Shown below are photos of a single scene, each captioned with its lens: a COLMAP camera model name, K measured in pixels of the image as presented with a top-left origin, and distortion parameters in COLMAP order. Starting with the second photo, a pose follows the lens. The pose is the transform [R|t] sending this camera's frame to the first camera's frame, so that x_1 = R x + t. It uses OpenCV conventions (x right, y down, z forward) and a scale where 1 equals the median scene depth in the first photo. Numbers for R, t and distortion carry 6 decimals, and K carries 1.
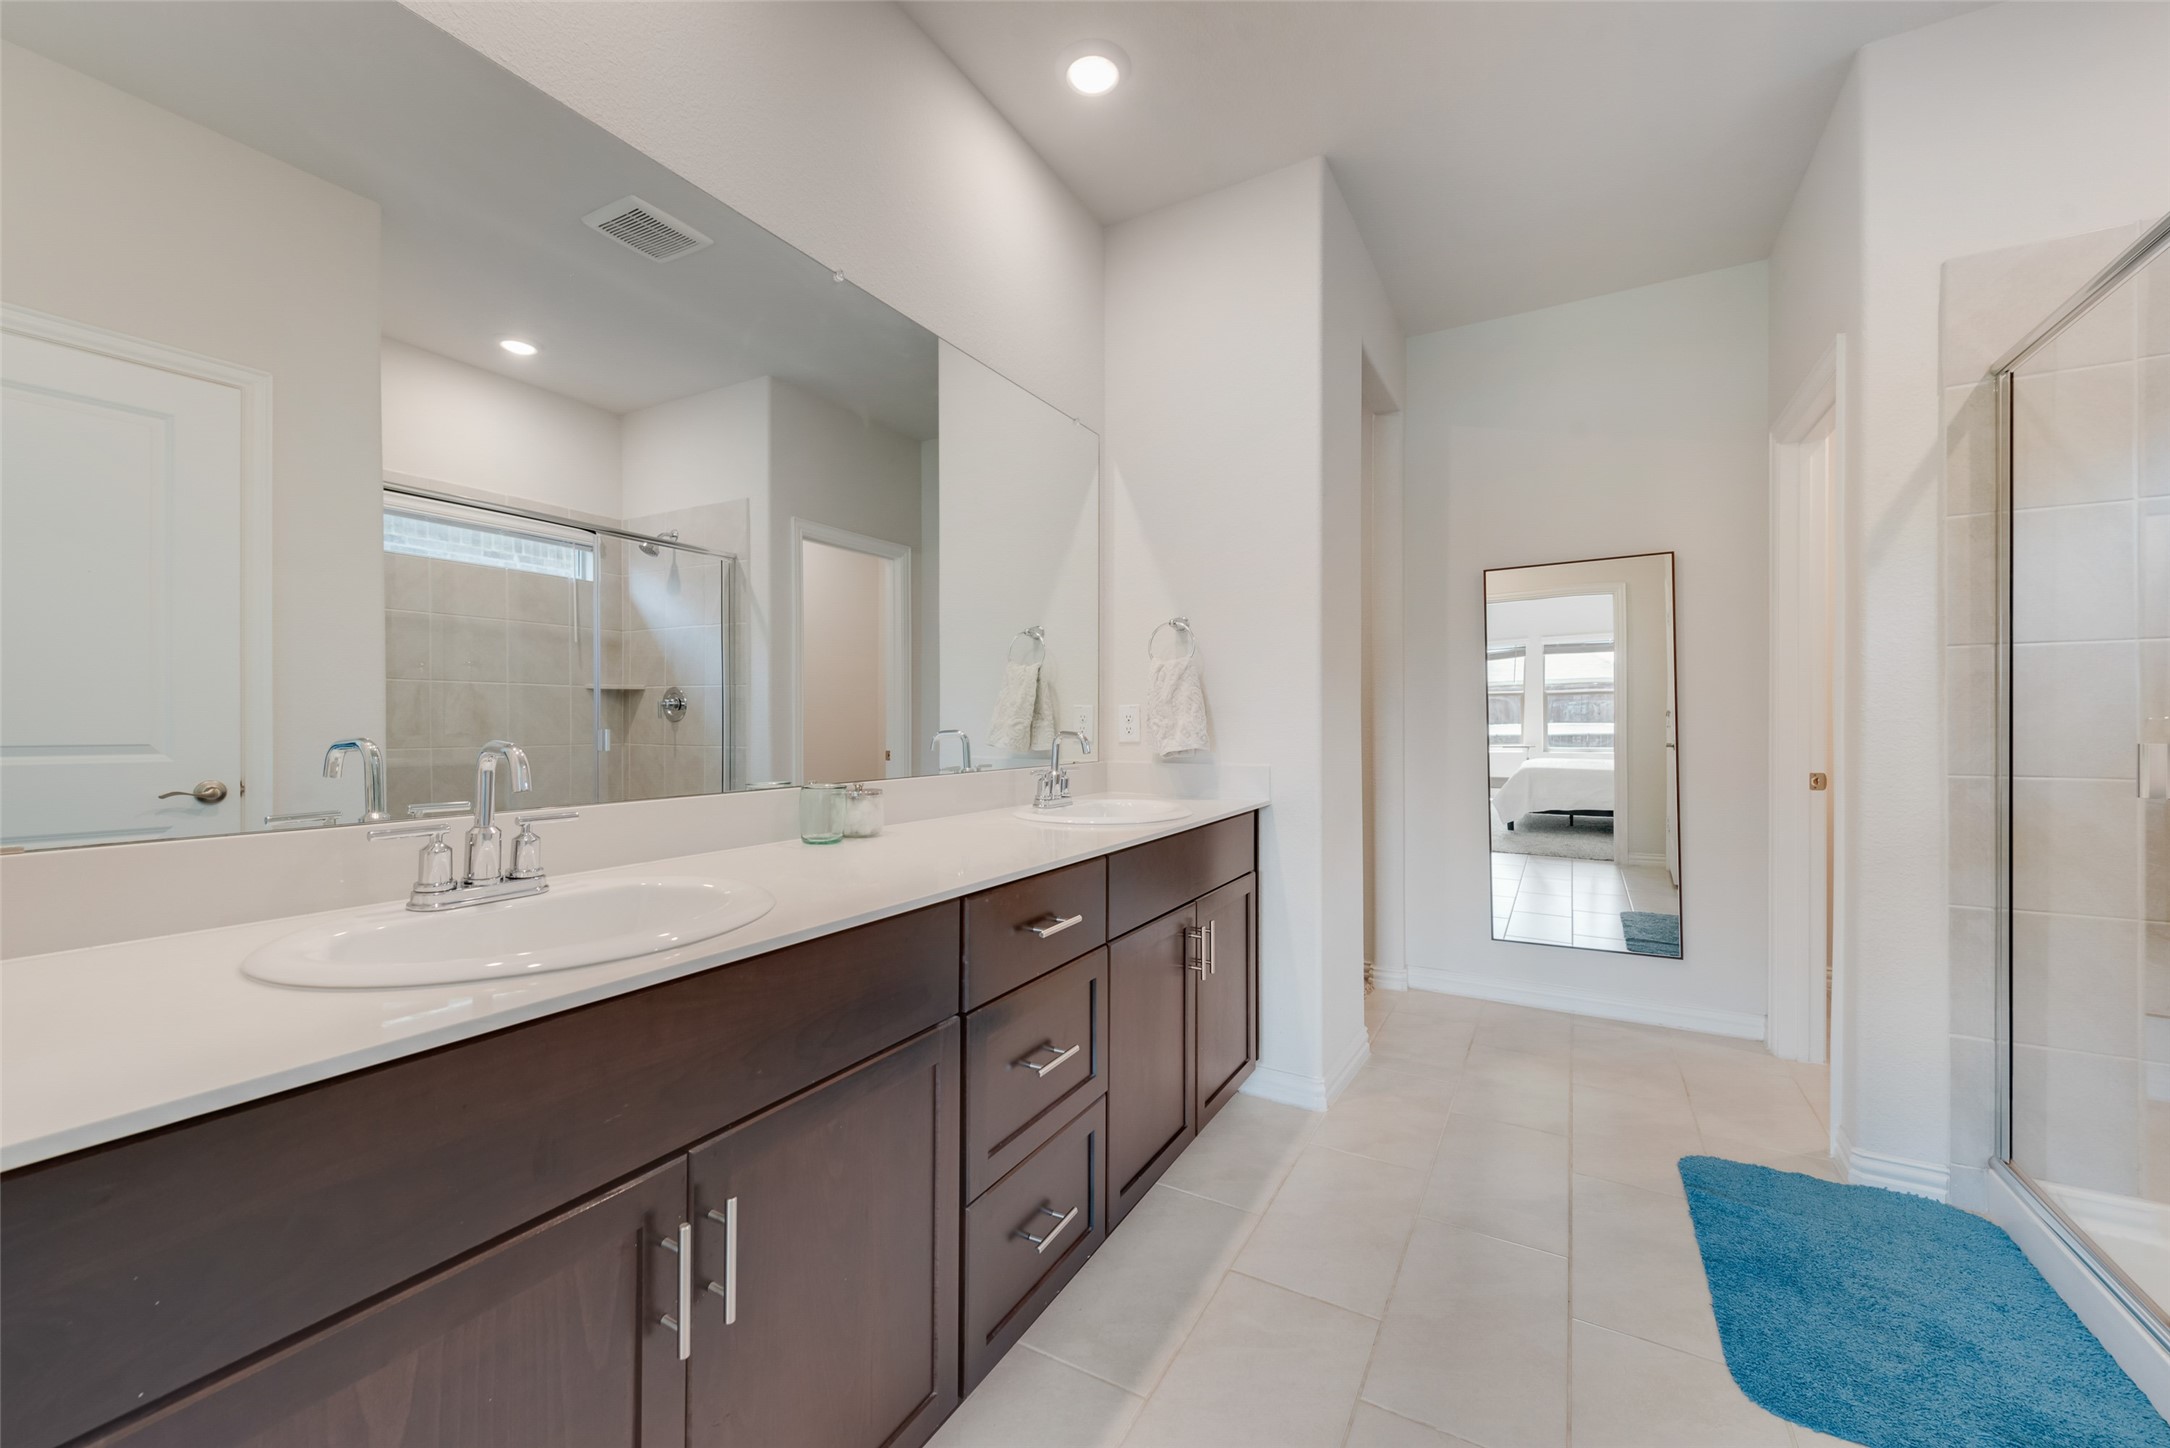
lens RADIAL K [[853.4, 0, 1078.9], [0, 853.4, 727.0], [0, 0, 1]] dist [0.001770, -0.000013]
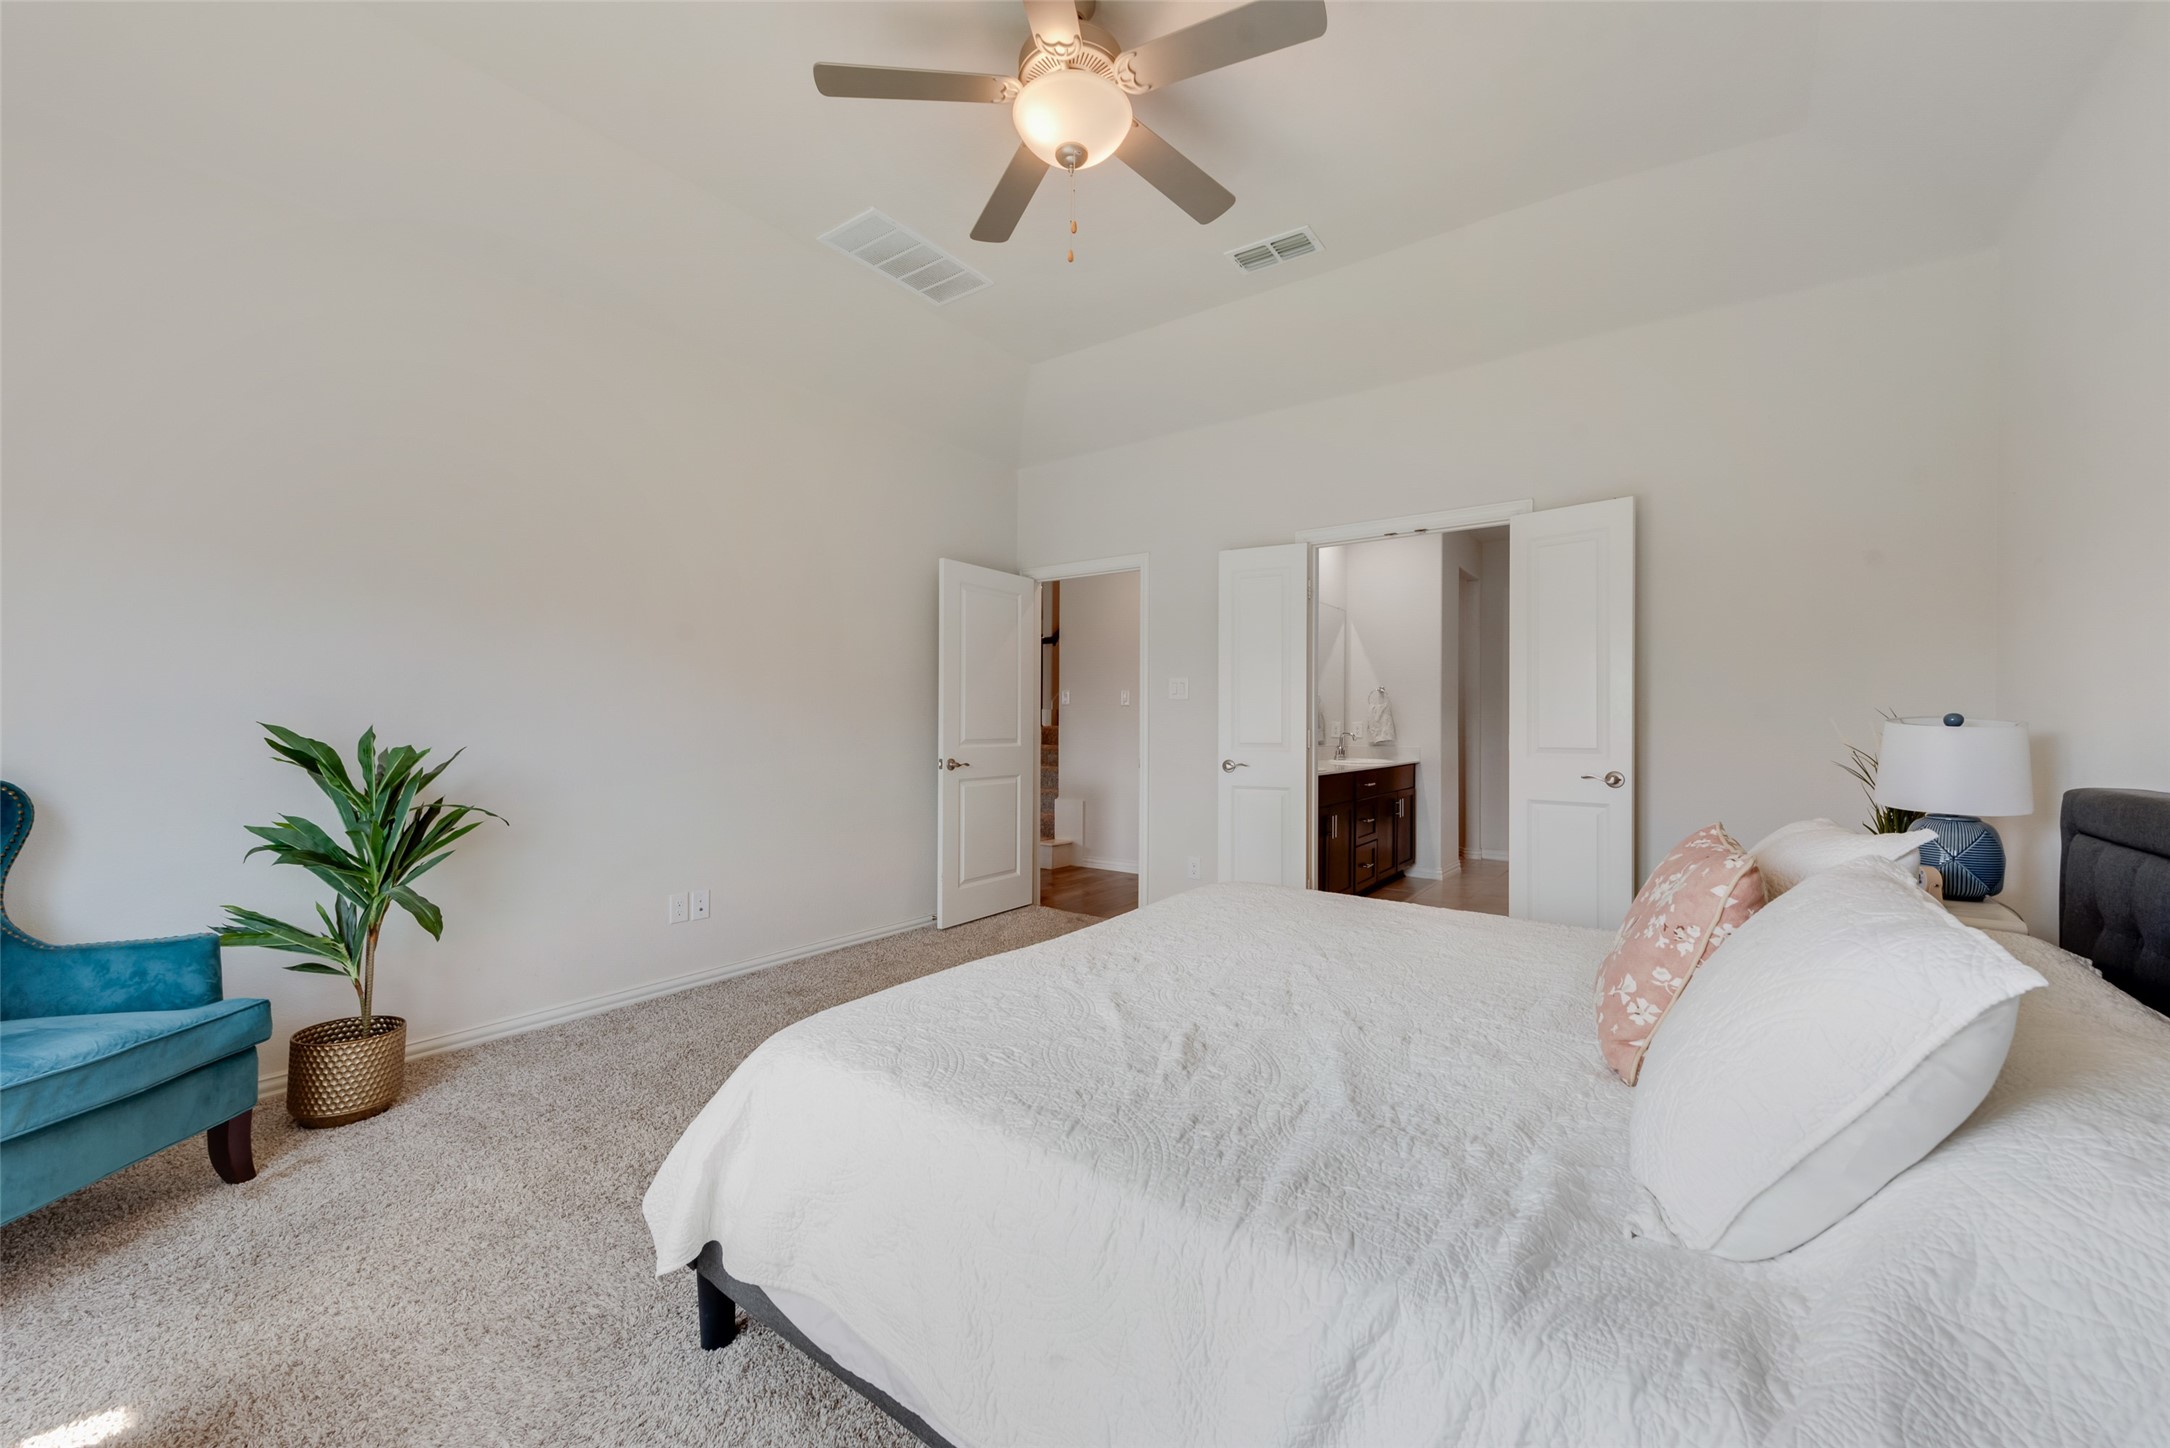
lens RADIAL K [[853.4, 0, 1078.9], [0, 853.4, 727.0], [0, 0, 1]] dist [0.001770, -0.000013]
pose [[0.993788, 0.006425, -0.111101, -0.483332], [-0.007218, 0.999951, -0.006731, 0.010426], [0.111052, 0.007491, 0.993786, -1.579725]]
